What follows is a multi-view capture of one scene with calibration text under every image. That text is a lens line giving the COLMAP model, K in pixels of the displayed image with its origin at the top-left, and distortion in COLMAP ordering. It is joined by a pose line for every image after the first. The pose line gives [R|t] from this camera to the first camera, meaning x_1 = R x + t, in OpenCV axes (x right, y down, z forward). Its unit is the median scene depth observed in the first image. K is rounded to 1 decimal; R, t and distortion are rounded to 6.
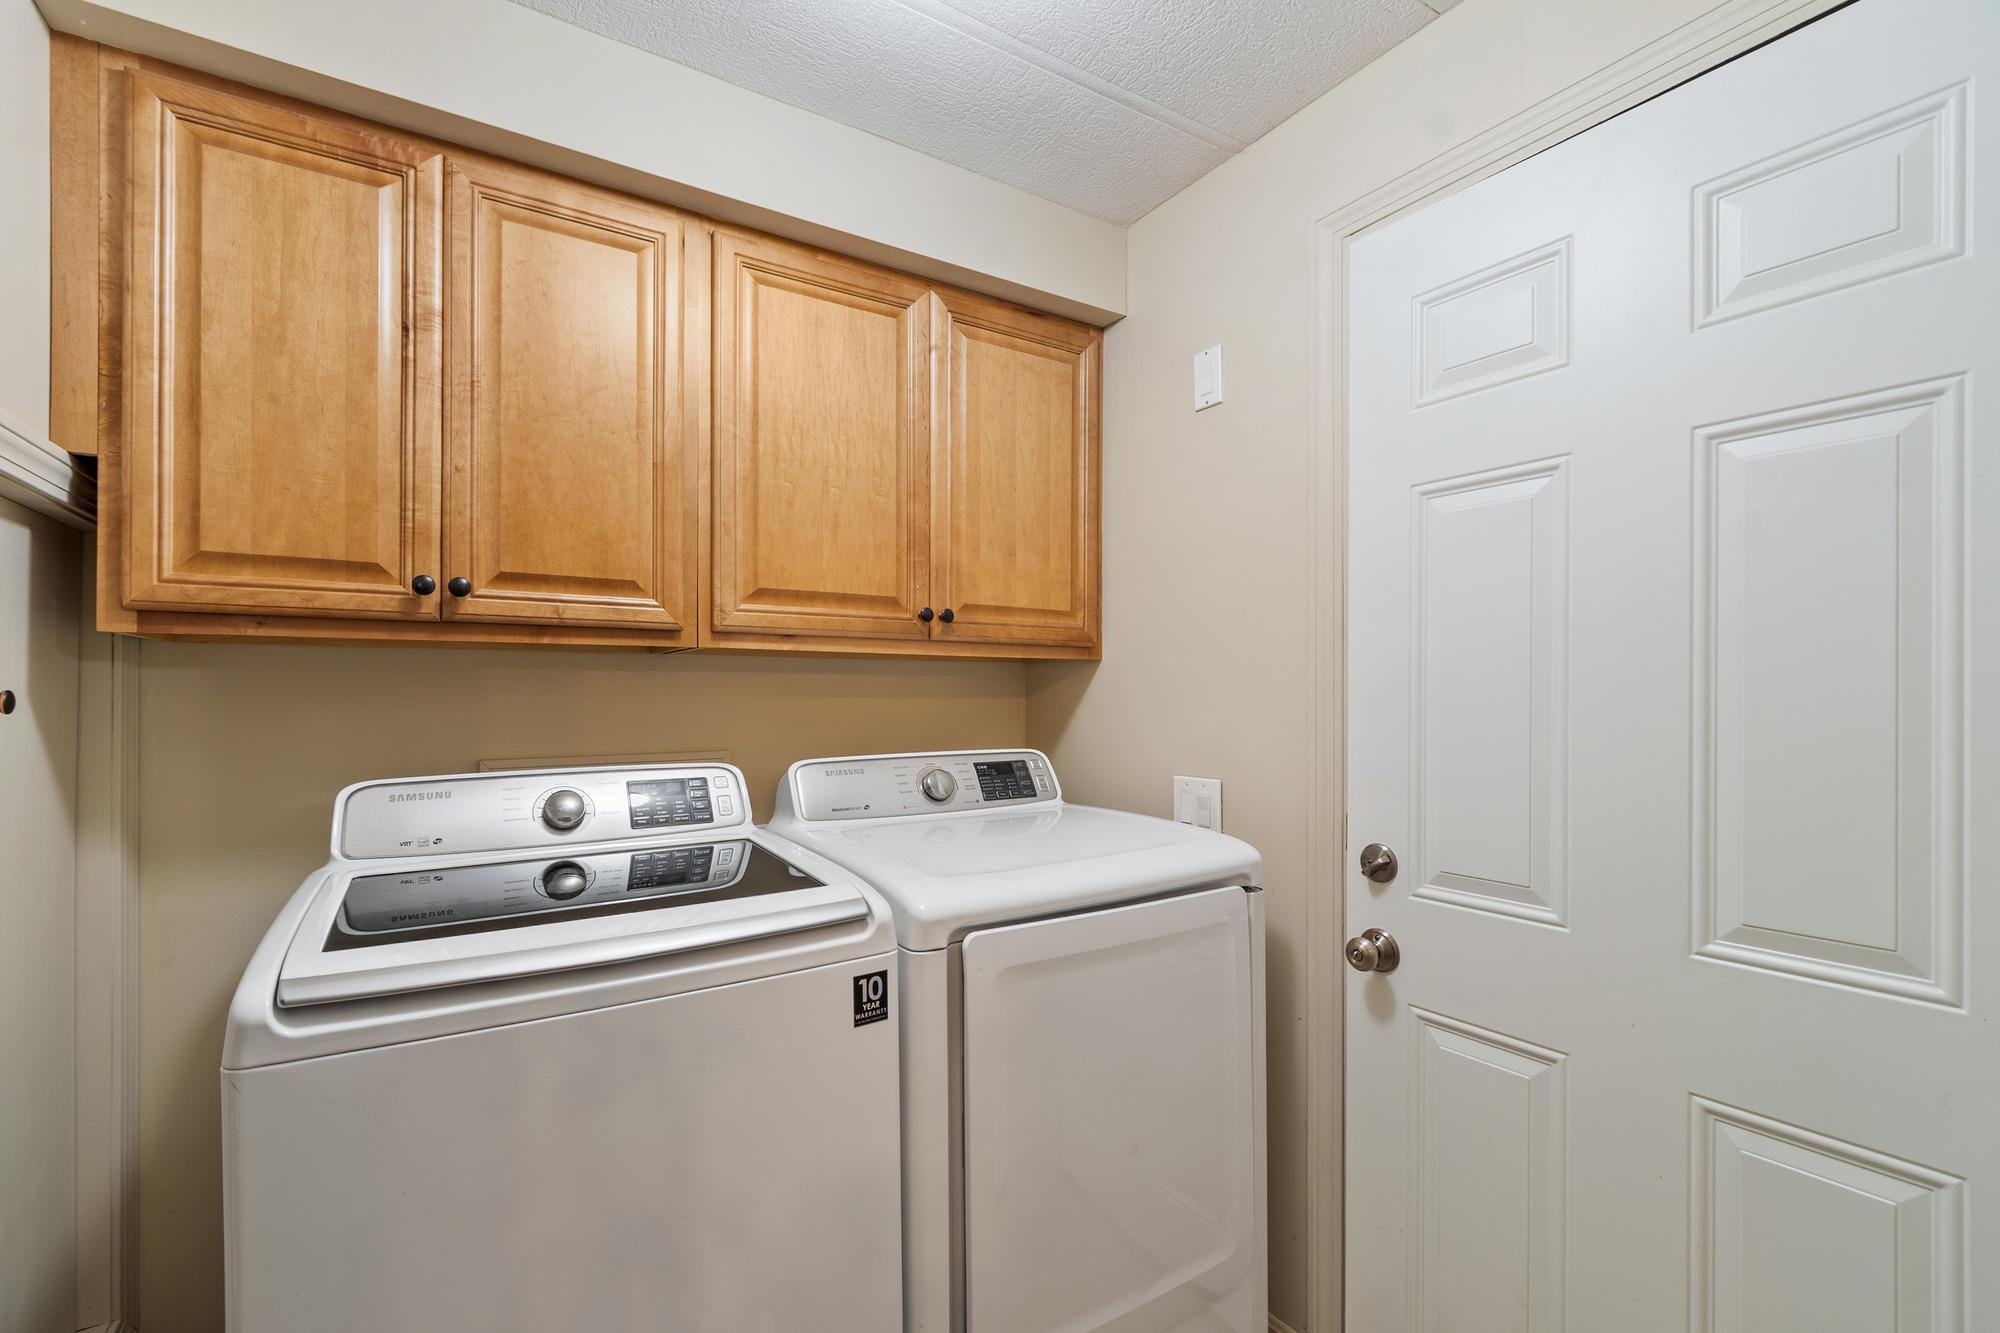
lens RADIAL K [[883.8, 0, 975.3], [0, 883.8, 681.8], [0, 0, 1]] dist [0.000417, 0.000113]
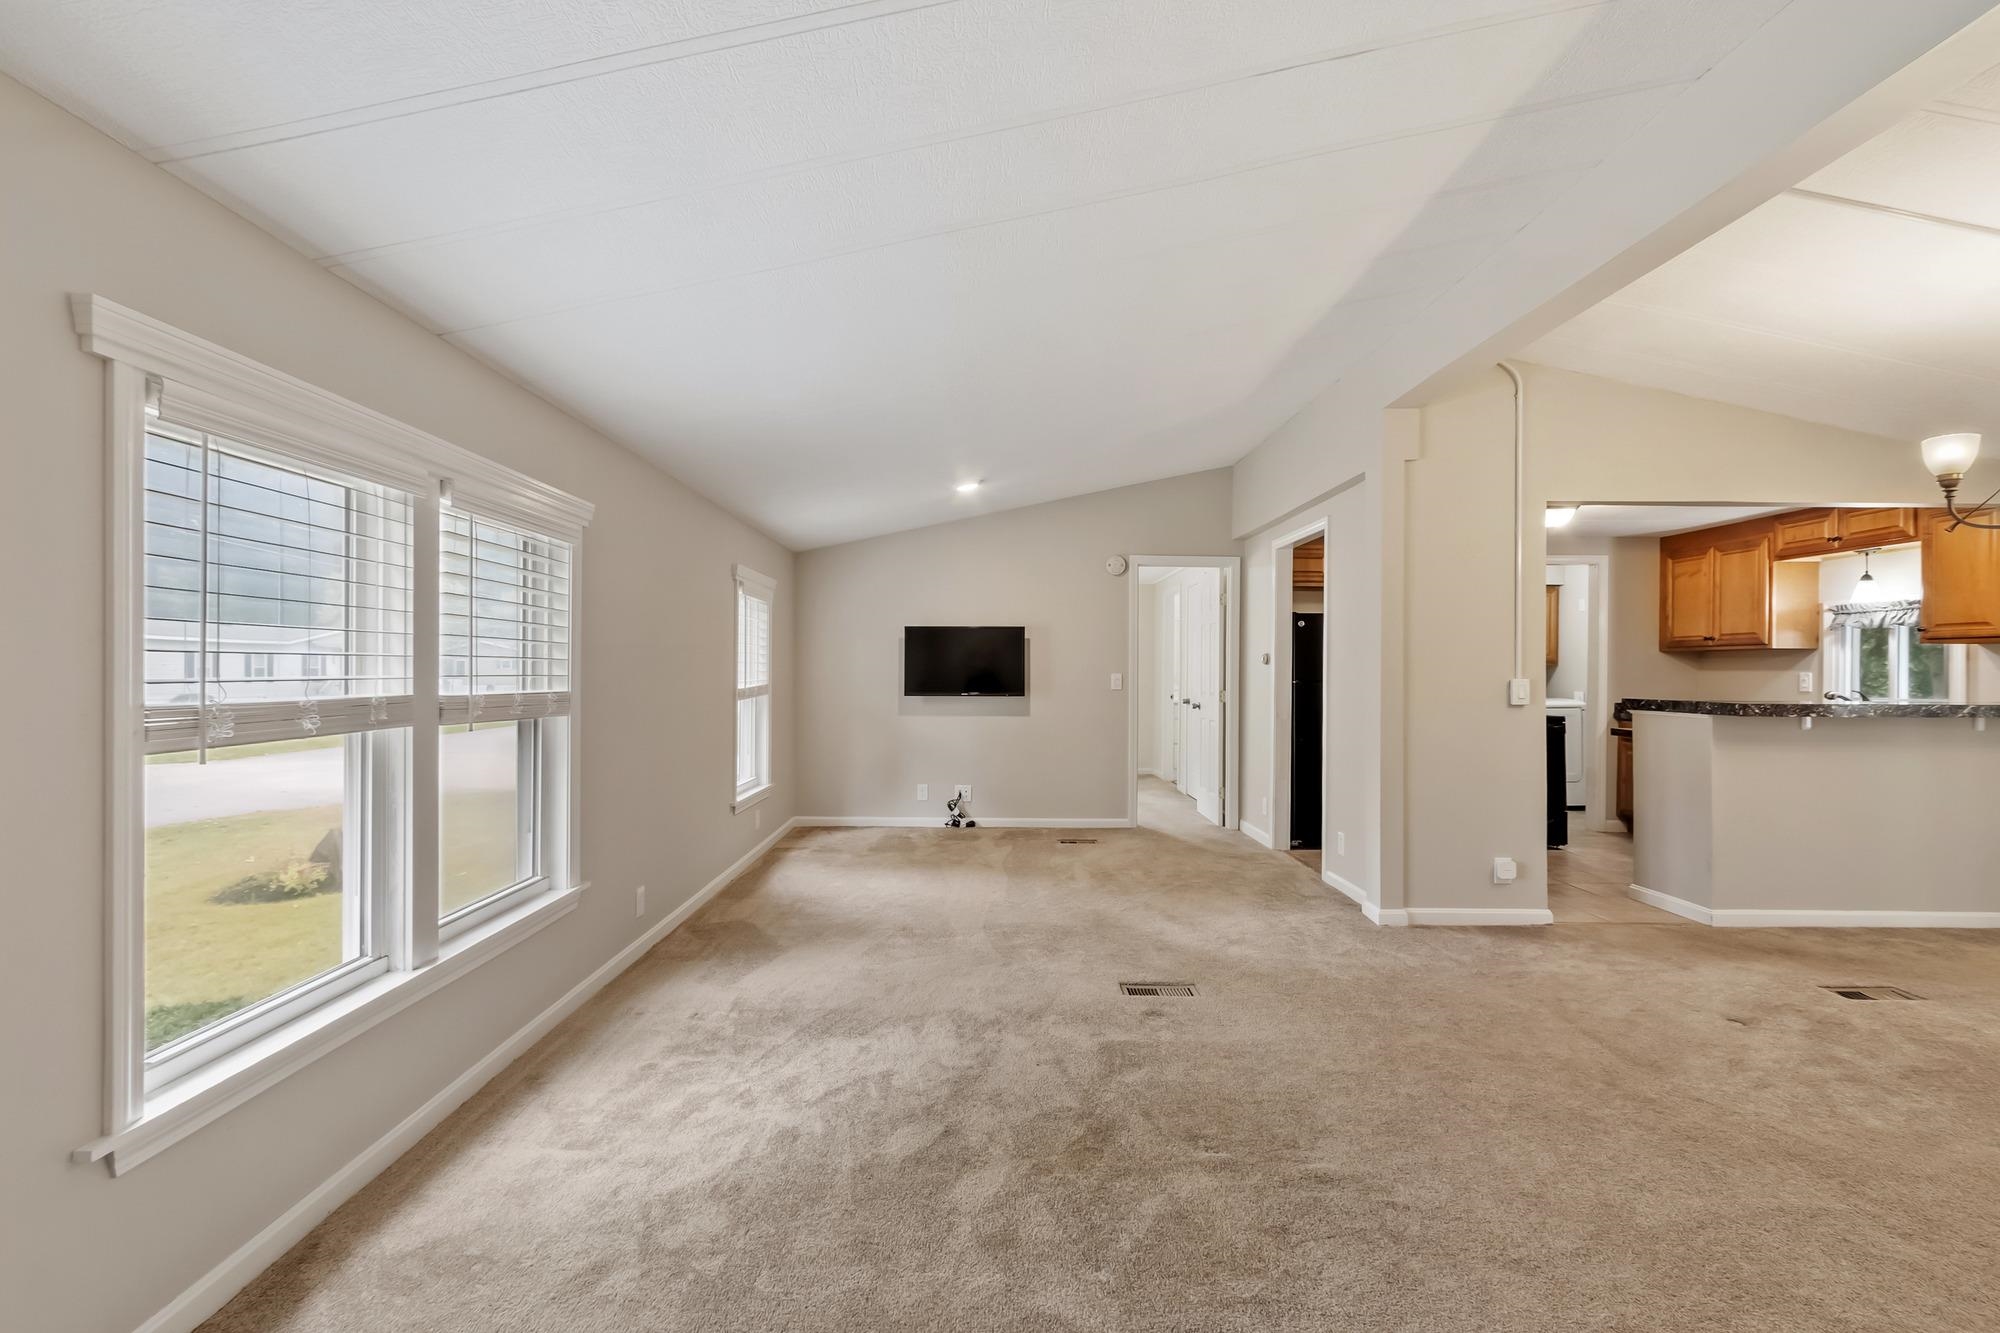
lens RADIAL K [[881.0, 0, 978.3], [0, 881.0, 667.0], [0, 0, 1]] dist [0.000672, 0.000155]
pose [[0.844777, 0.002203, -0.535114, 0.066007], [-0.004423, 0.999986, -0.002866, 0.008595], [0.535100, 0.004788, 0.844775, -4.572003]]
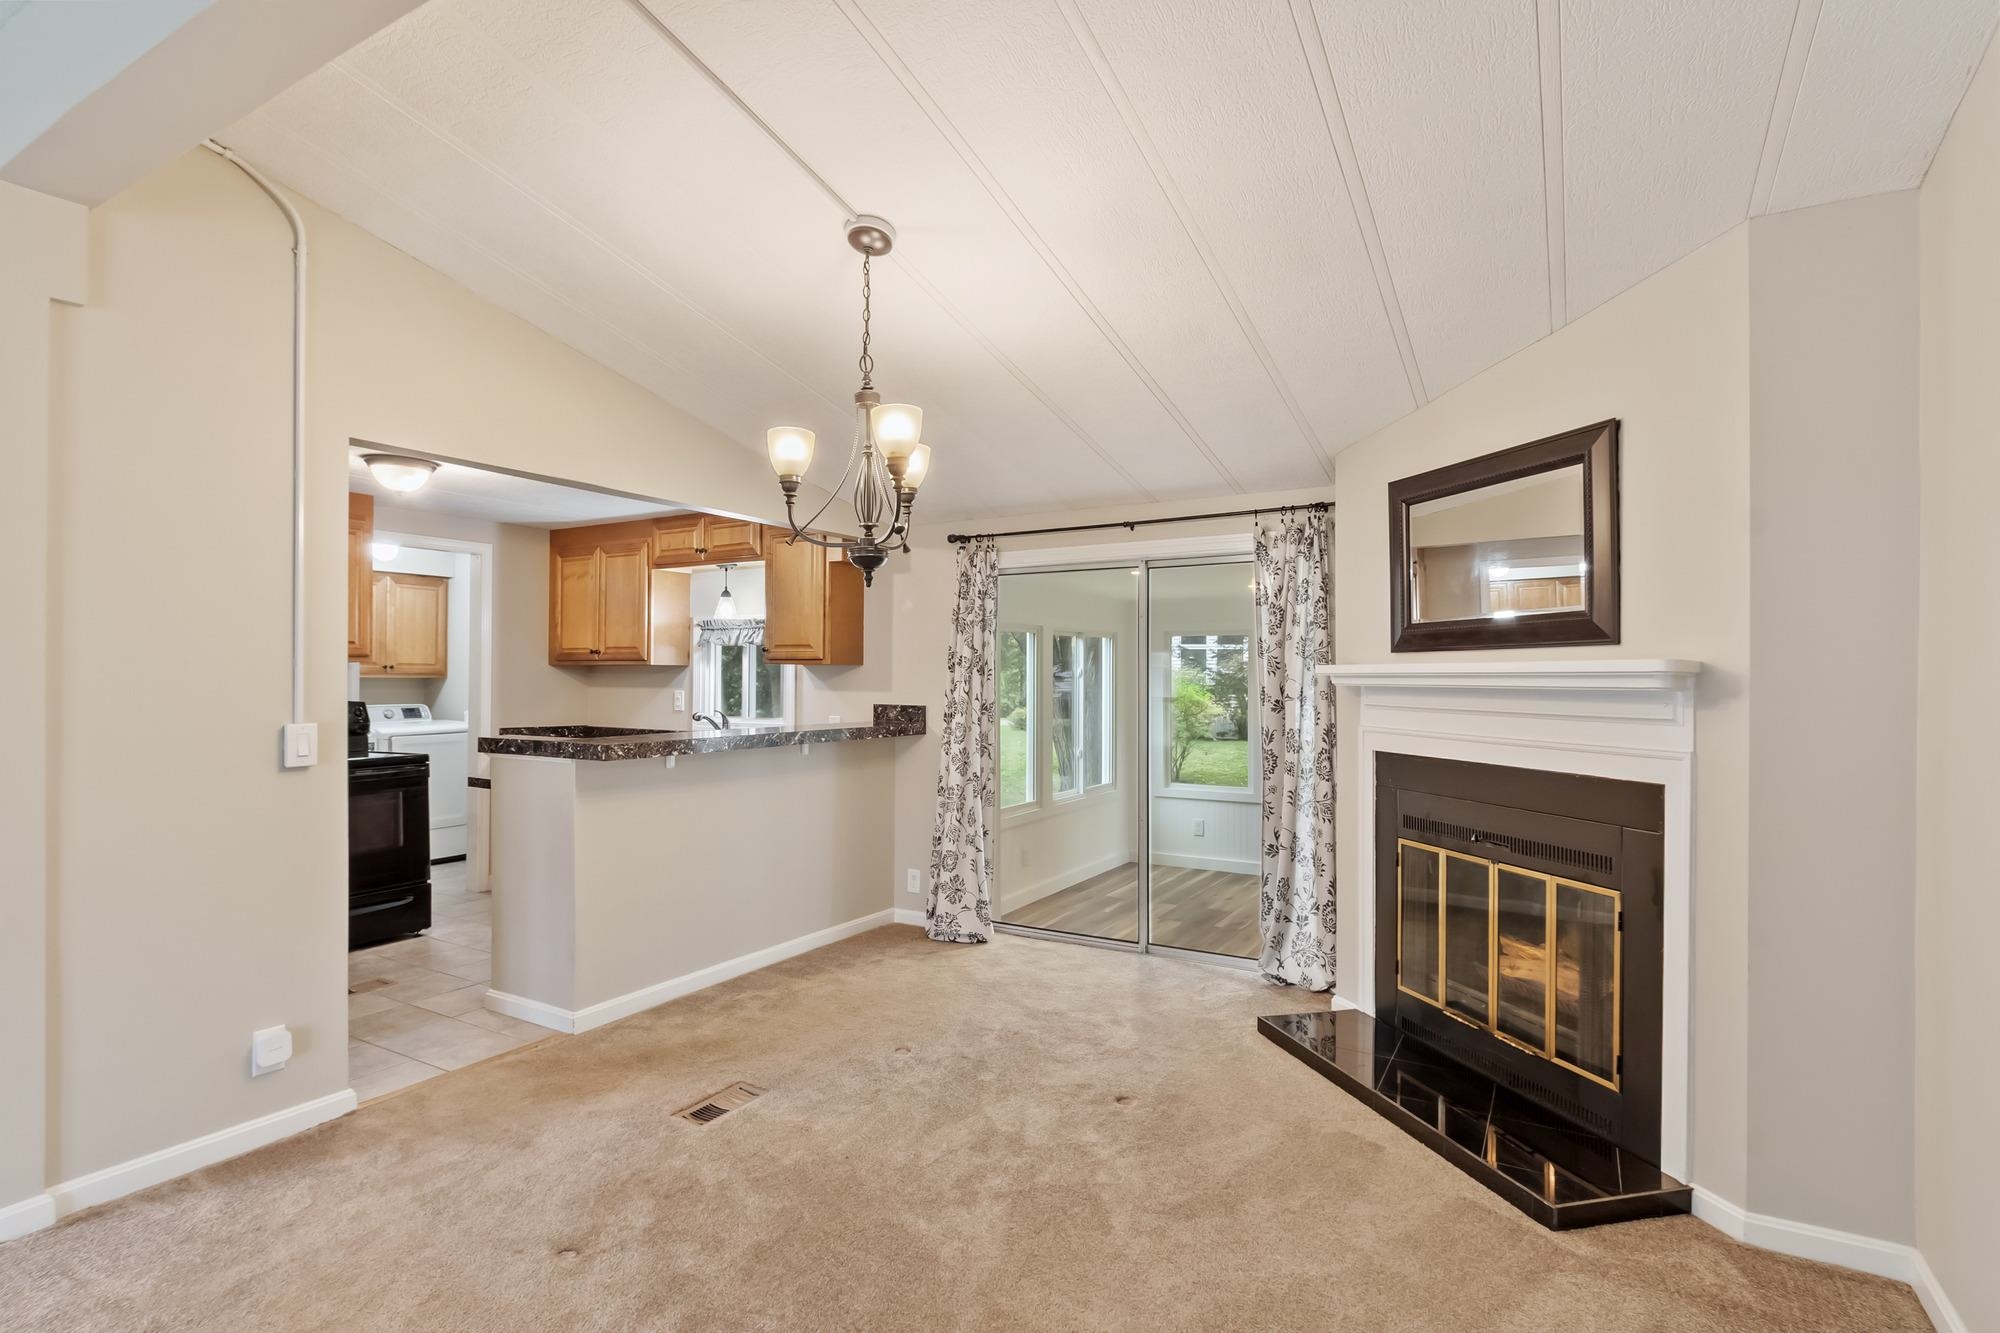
lens RADIAL K [[987.9, 0, 976.9], [0, 987.9, 672.6], [0, 0, 1]] dist [-0.001095, 0.000414]
pose [[0.893147, 0.004487, 0.449743, 0.290449], [-0.004781, 0.999988, -0.000484, -0.060604], [-0.449740, -0.001718, 0.893158, -3.698535]]
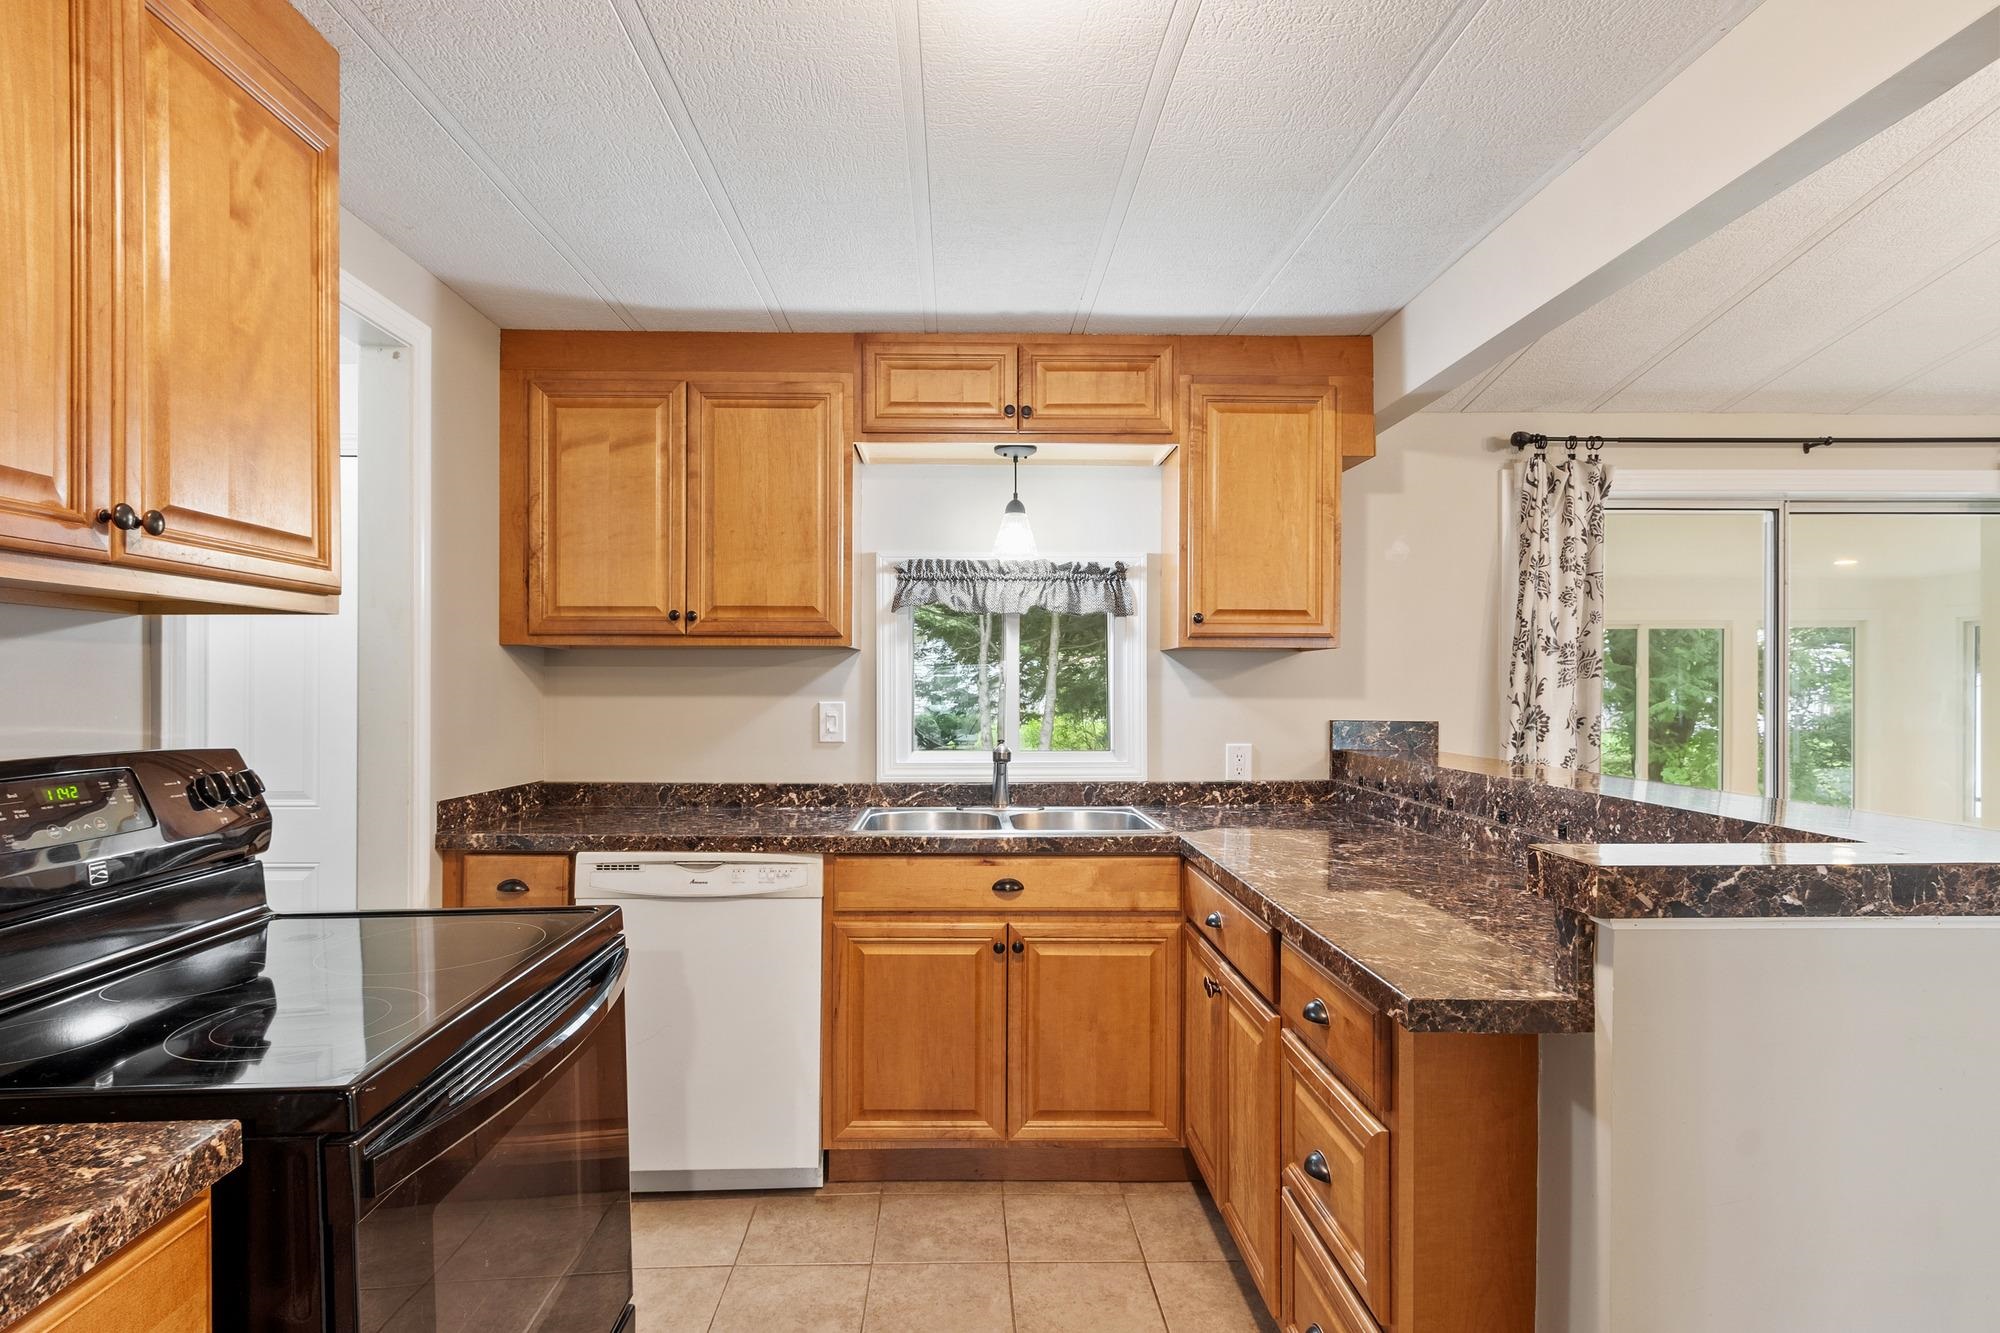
lens RADIAL K [[1035.0, 0, 975.5], [0, 1035.0, 680.0], [0, 0, 1]] dist [-0.000415, 0.000157]
pose [[0.512142, 0.003557, 0.858894, -0.497533], [-0.003899, 0.999991, -0.001817, -0.028046], [-0.858892, -0.002419, 0.512151, -1.211209]]
